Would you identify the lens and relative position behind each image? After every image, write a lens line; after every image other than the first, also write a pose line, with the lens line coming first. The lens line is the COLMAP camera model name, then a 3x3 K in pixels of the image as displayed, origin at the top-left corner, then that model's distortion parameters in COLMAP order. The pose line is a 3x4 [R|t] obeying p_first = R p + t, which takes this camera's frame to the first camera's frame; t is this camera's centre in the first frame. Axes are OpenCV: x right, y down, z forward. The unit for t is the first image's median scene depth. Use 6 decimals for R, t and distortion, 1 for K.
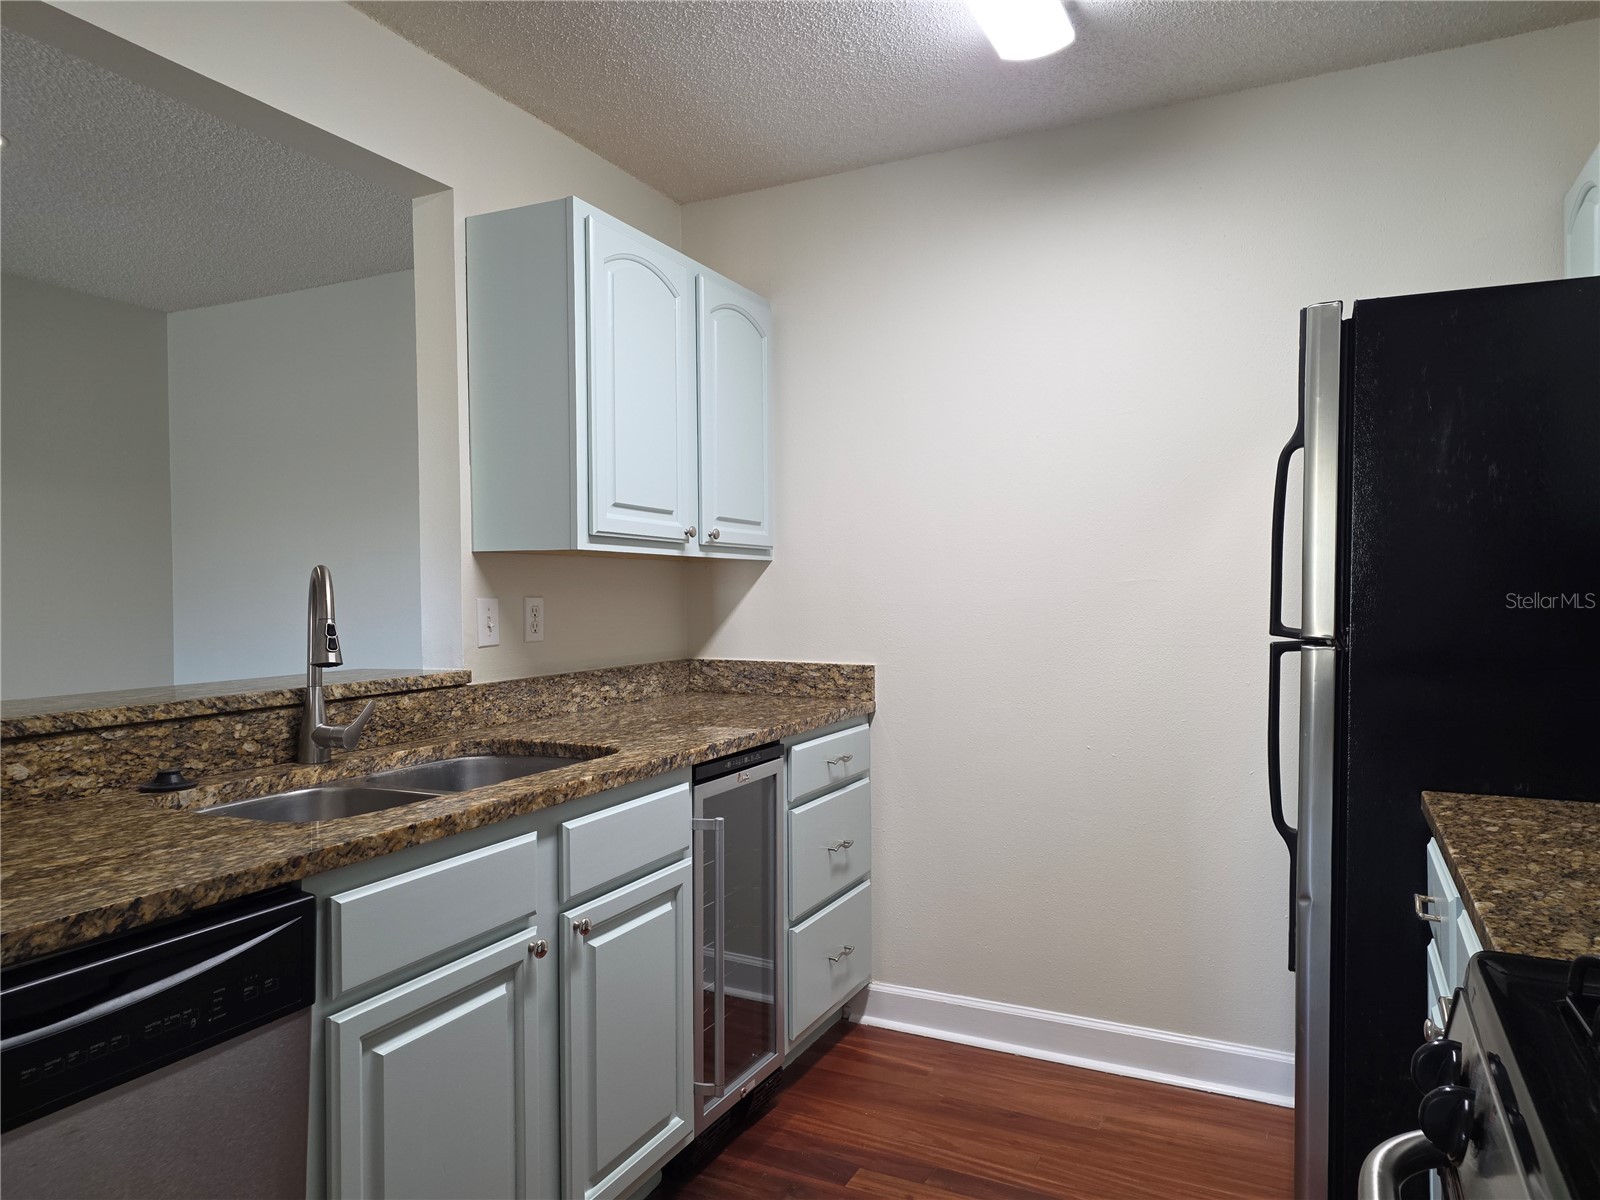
lens RADIAL K [[1061.9, 0, 799.1], [0, 1061.9, 589.8], [0, 0, 1]] dist [0.081415, -0.064231]
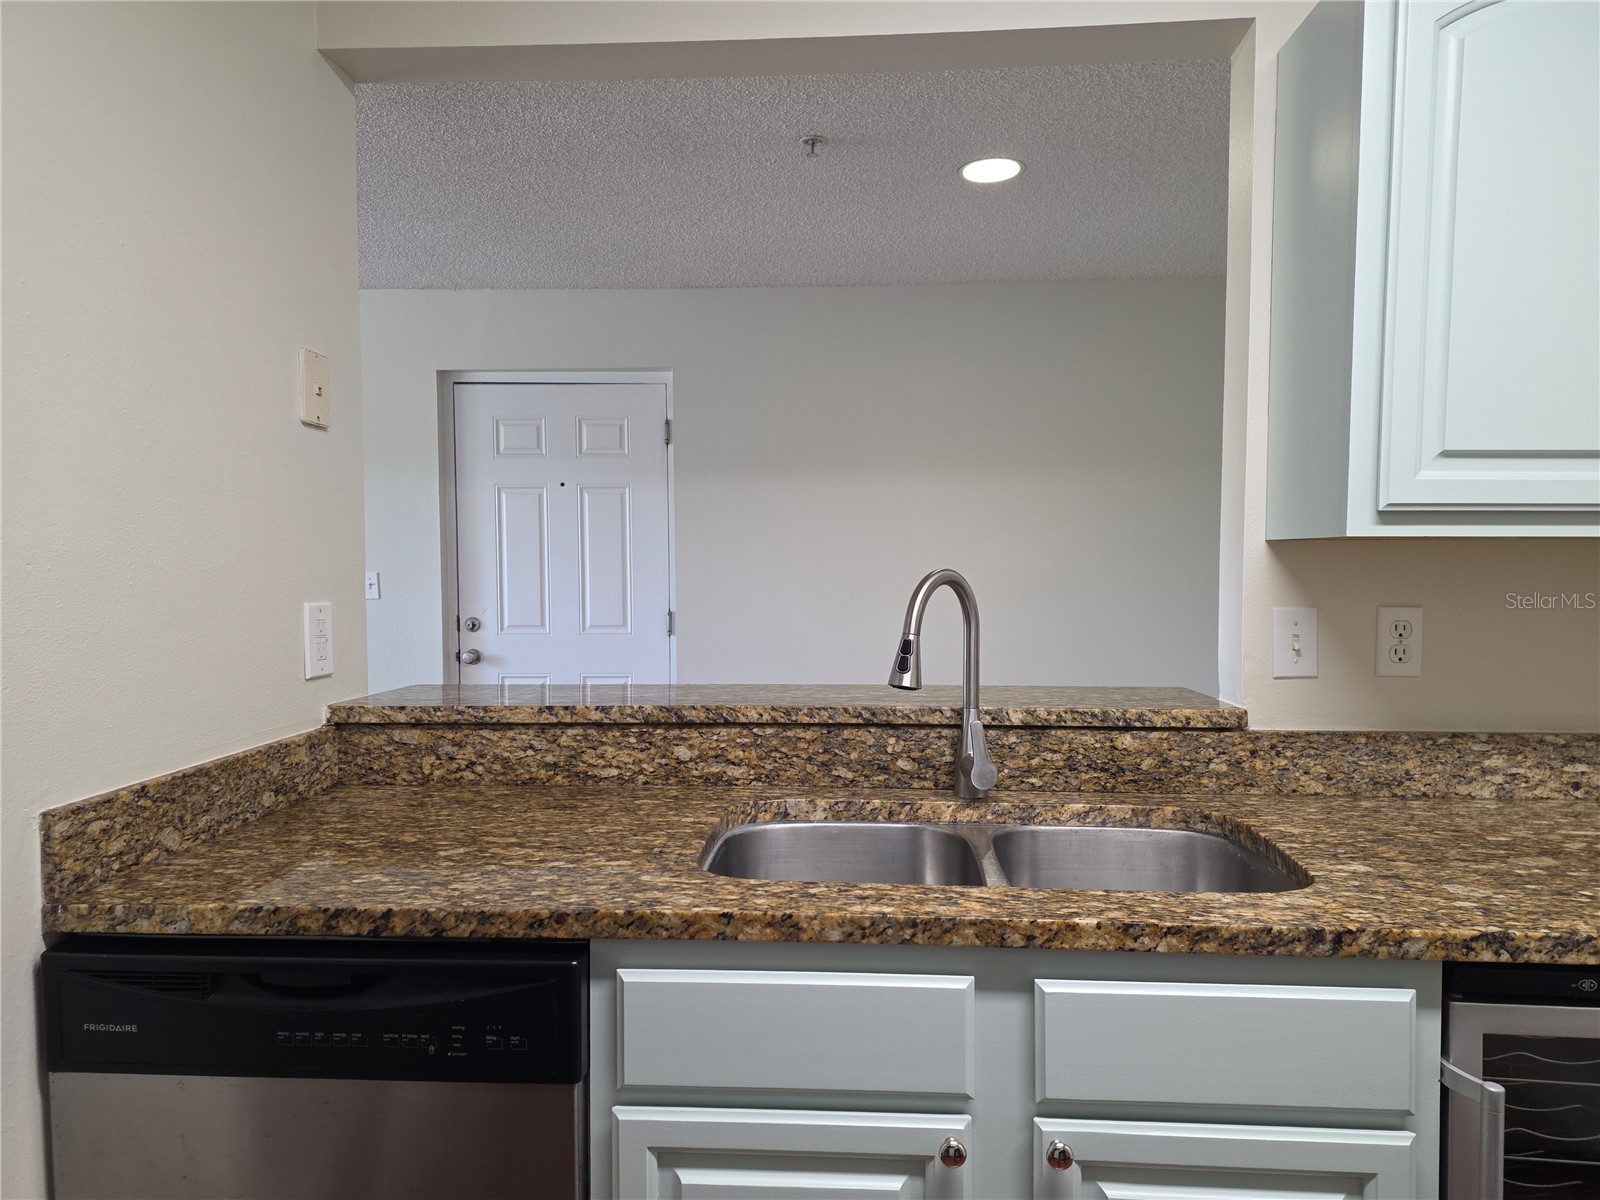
lens RADIAL K [[1061.9, 0, 802.6], [0, 1061.9, 606.5], [0, 0, 1]] dist [0.081415, -0.064231]
pose [[0.386687, 0.048940, -0.920911, 0.299127], [-0.002221, 0.998637, 0.052138, -0.037515], [0.922208, -0.018116, 0.386269, 0.606081]]
